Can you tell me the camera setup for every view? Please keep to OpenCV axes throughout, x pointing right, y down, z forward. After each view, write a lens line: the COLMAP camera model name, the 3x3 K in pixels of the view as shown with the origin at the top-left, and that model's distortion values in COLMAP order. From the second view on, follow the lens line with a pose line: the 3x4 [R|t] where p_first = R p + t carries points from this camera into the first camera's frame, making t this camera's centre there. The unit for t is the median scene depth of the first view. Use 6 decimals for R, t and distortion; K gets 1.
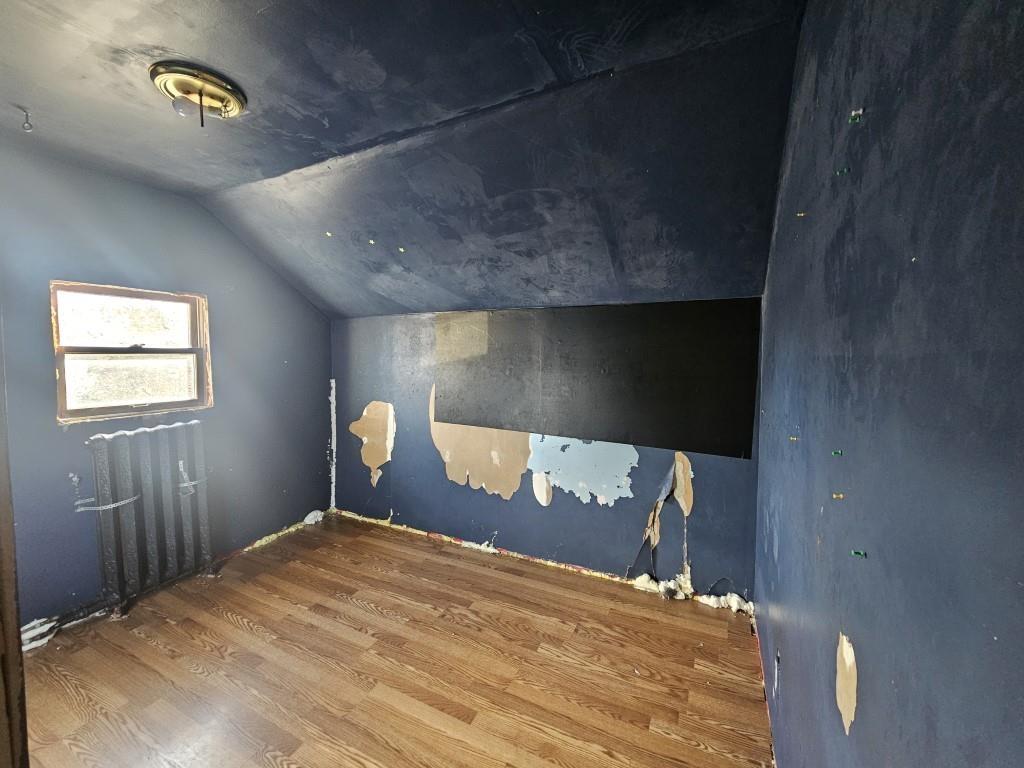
lens RADIAL K [[420.0, 0, 508.0], [0, 420.0, 382.4], [0, 0, 1]] dist [0.002078, 0.000293]
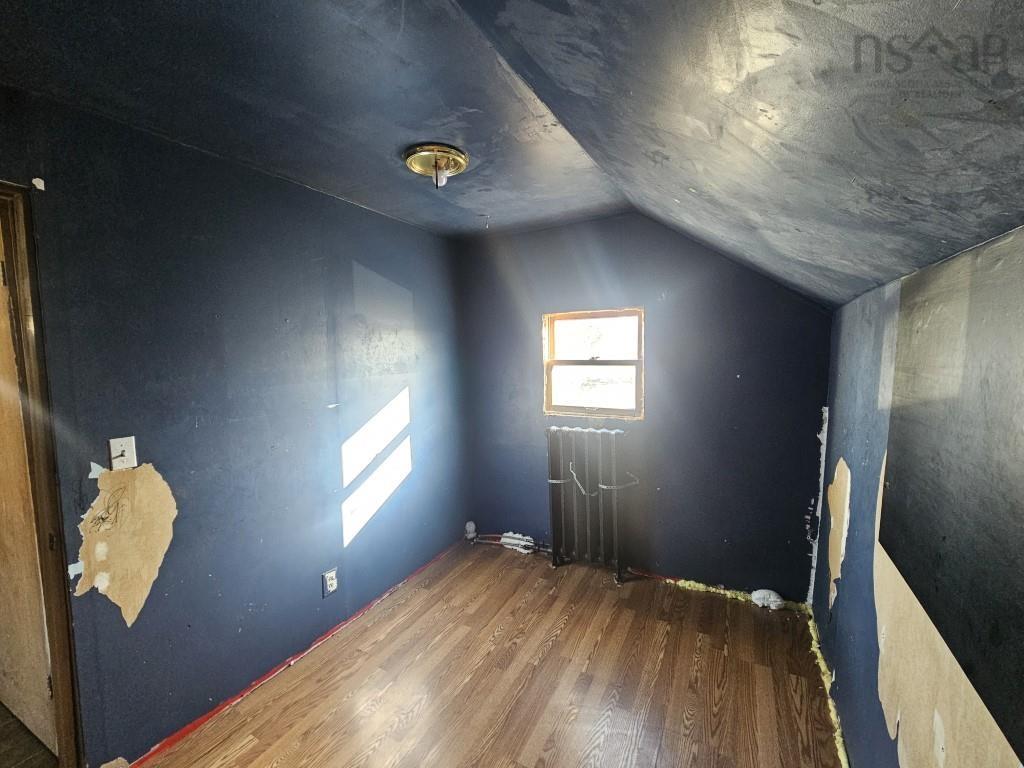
lens RADIAL K [[417.9, 0, 509.1], [0, 417.9, 384.3], [0, 0, 1]] dist [-0.001943, 0.002861]
pose [[-0.052317, 0.082775, -0.995194, 0.279125], [-0.044992, 0.995351, 0.085154, -0.093349], [0.997617, 0.049231, -0.048349, 0.729211]]
